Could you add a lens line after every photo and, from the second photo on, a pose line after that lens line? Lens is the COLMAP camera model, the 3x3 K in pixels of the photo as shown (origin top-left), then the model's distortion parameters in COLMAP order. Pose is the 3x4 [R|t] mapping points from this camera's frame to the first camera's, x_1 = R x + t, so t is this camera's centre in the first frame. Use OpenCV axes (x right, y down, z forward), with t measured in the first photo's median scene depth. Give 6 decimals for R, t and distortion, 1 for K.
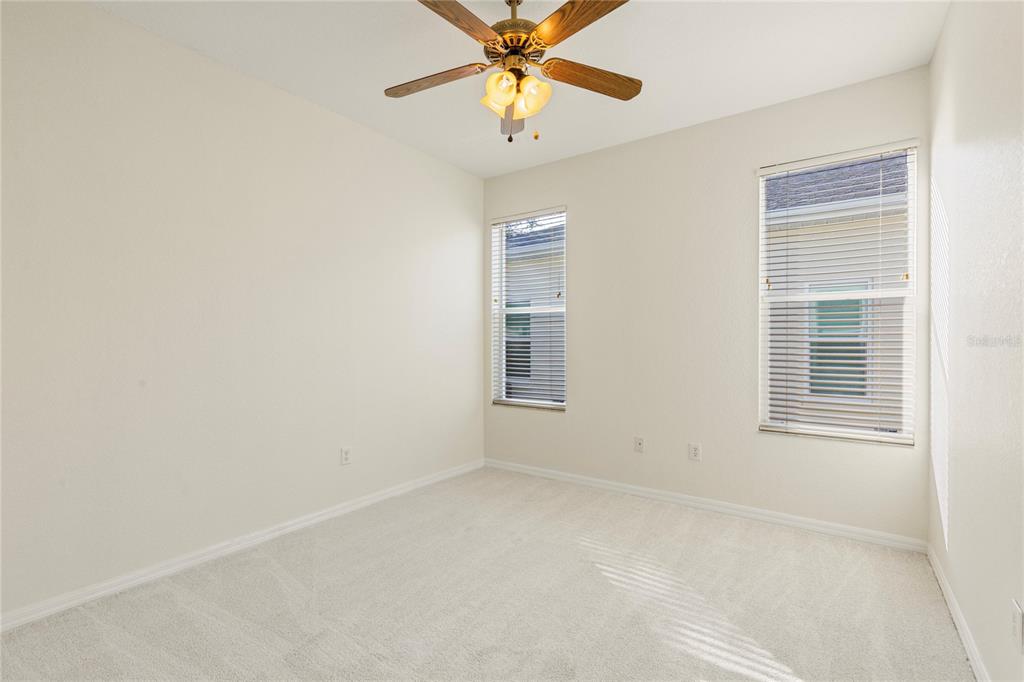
lens RADIAL K [[457.8, 0, 508.6], [0, 457.8, 340.8], [0, 0, 1]] dist [-0.000794, -0.000004]
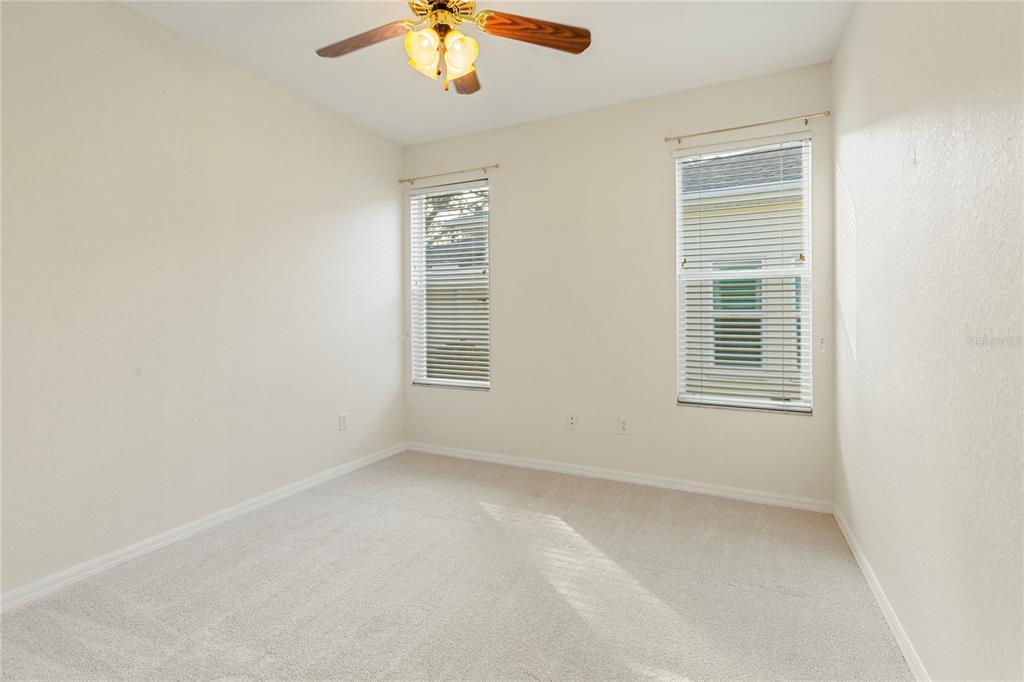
lens RADIAL K [[471.7, 0, 511.3], [0, 471.7, 322.4], [0, 0, 1]] dist [0.015994, 0.000154]
pose [[0.985566, -0.004804, 0.169222, -0.119463], [0.003264, 0.999951, 0.009380, 0.000087], [-0.169258, -0.008692, 0.985533, 0.085835]]
